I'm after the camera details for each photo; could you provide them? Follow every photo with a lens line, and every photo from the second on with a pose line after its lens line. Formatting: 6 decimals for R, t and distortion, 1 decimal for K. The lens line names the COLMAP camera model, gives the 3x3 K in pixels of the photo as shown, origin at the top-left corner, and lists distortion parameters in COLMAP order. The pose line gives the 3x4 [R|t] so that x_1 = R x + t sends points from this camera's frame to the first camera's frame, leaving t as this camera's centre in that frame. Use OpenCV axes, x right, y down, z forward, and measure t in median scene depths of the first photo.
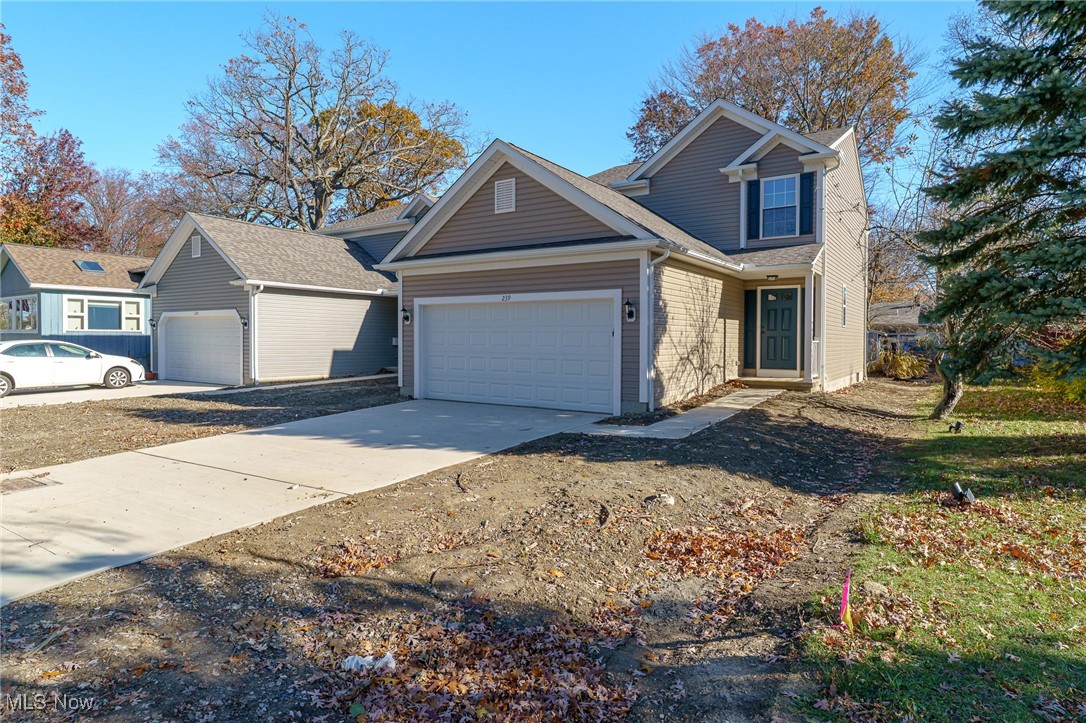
lens RADIAL K [[594.9, 0, 542.9], [0, 594.9, 347.5], [0, 0, 1]] dist [-0.000539, -0.000482]
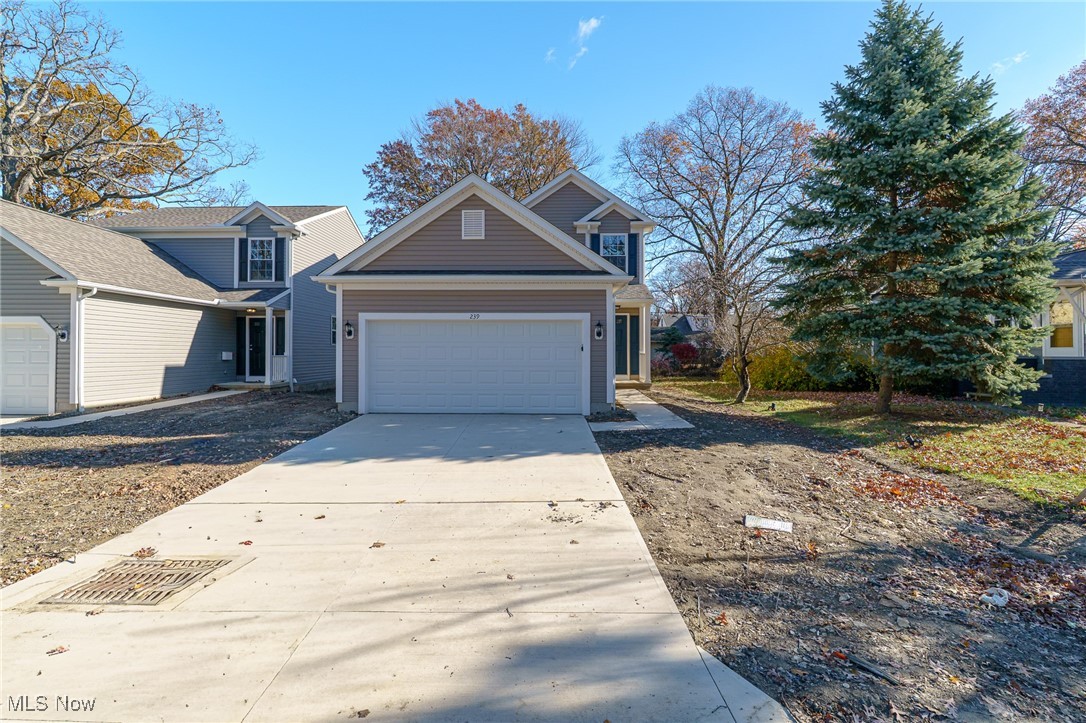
lens RADIAL K [[495.4, 0, 545.7], [0, 495.4, 353.9], [0, 0, 1]] dist [-0.005896, 0.000592]
pose [[0.849479, -0.005435, 0.527594, -0.299860], [0.010211, 0.999929, -0.006140, -0.004473], [-0.527523, 0.010603, 0.849475, 0.101484]]
